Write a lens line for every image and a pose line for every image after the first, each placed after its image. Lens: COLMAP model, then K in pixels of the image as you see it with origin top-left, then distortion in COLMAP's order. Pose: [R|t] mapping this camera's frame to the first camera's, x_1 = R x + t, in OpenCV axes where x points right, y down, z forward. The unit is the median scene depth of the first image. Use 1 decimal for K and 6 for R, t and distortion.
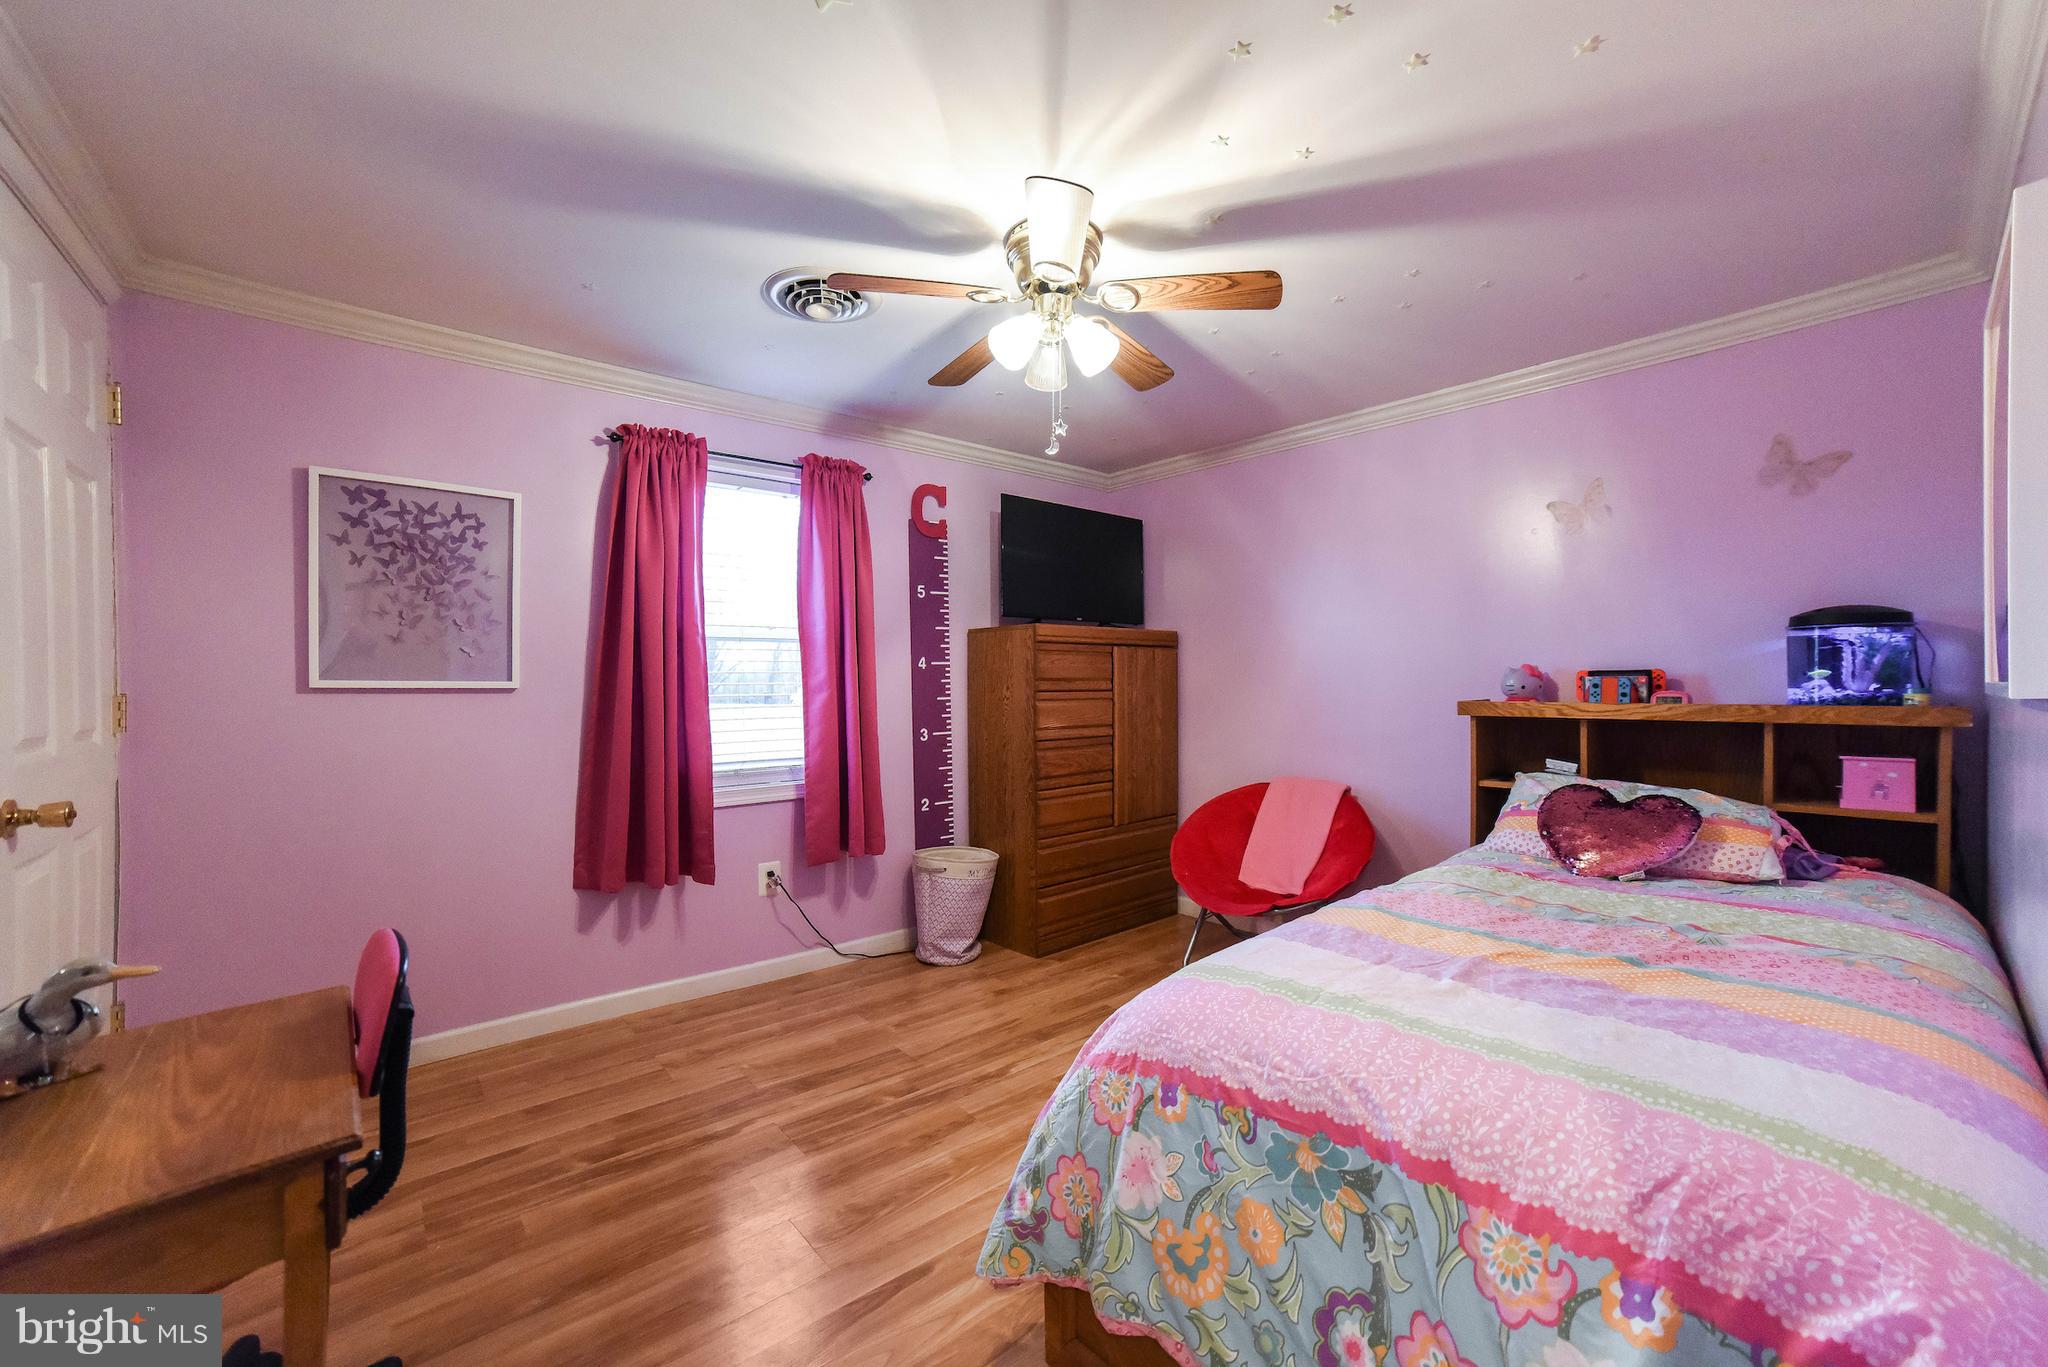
lens RADIAL K [[822.5, 0, 1031.6], [0, 822.5, 695.5], [0, 0, 1]] dist [-0.069141, 0.040532]
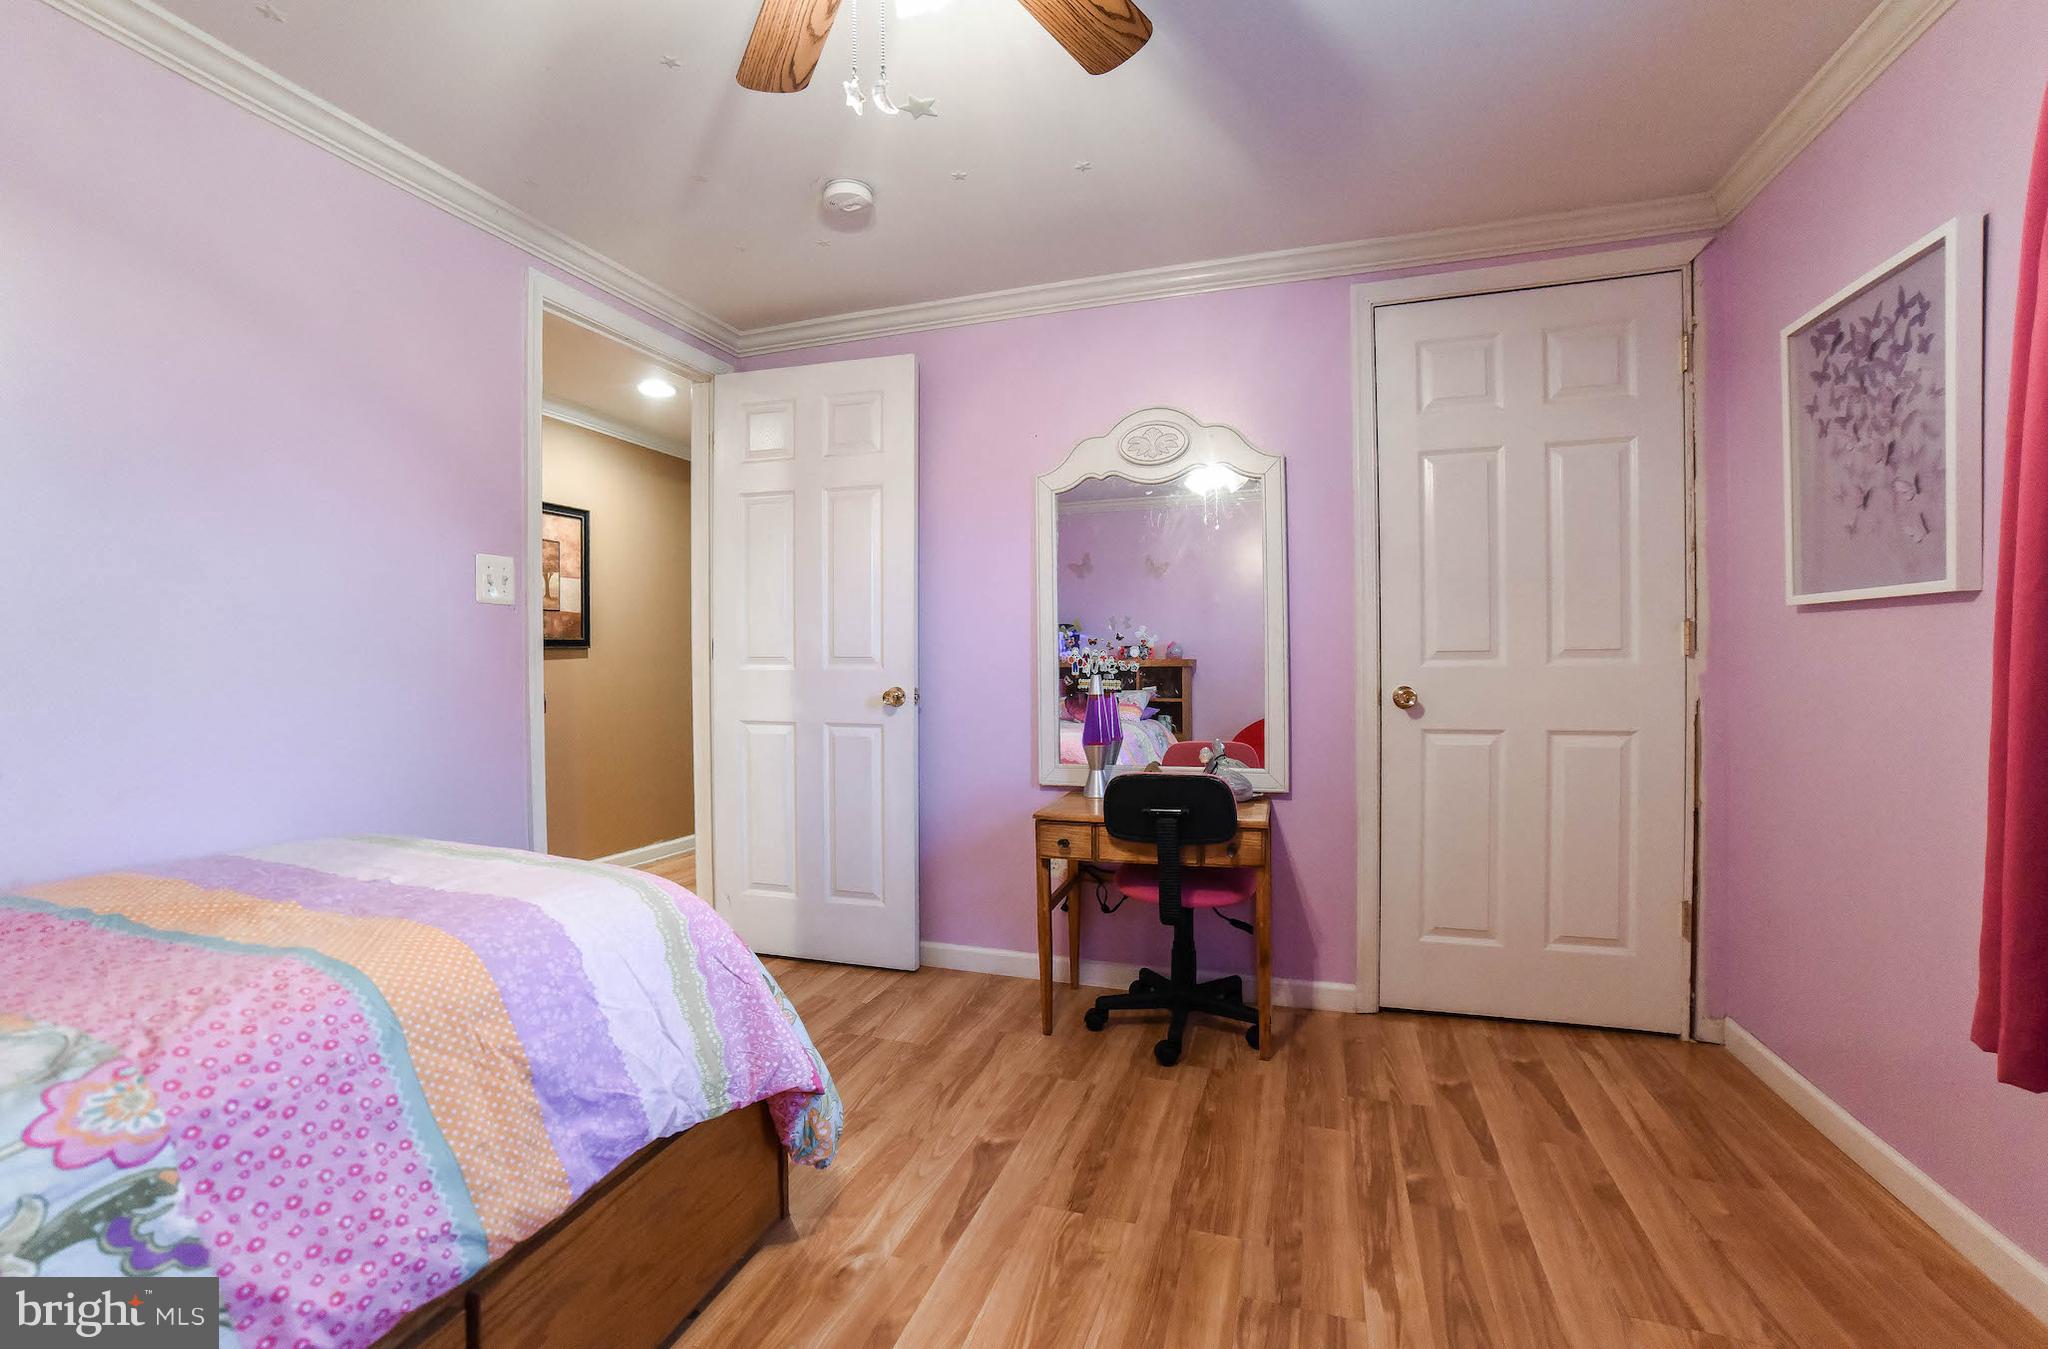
lens RADIAL K [[875.2, 0, 985.0], [0, 875.2, 671.8], [0, 0, 1]] dist [-0.074329, 0.043446]
pose [[-0.872736, 0.014039, -0.487991, 0.283065], [-0.002549, 0.999442, 0.033313, 0.038988], [0.488187, 0.030318, -0.872212, 1.761736]]
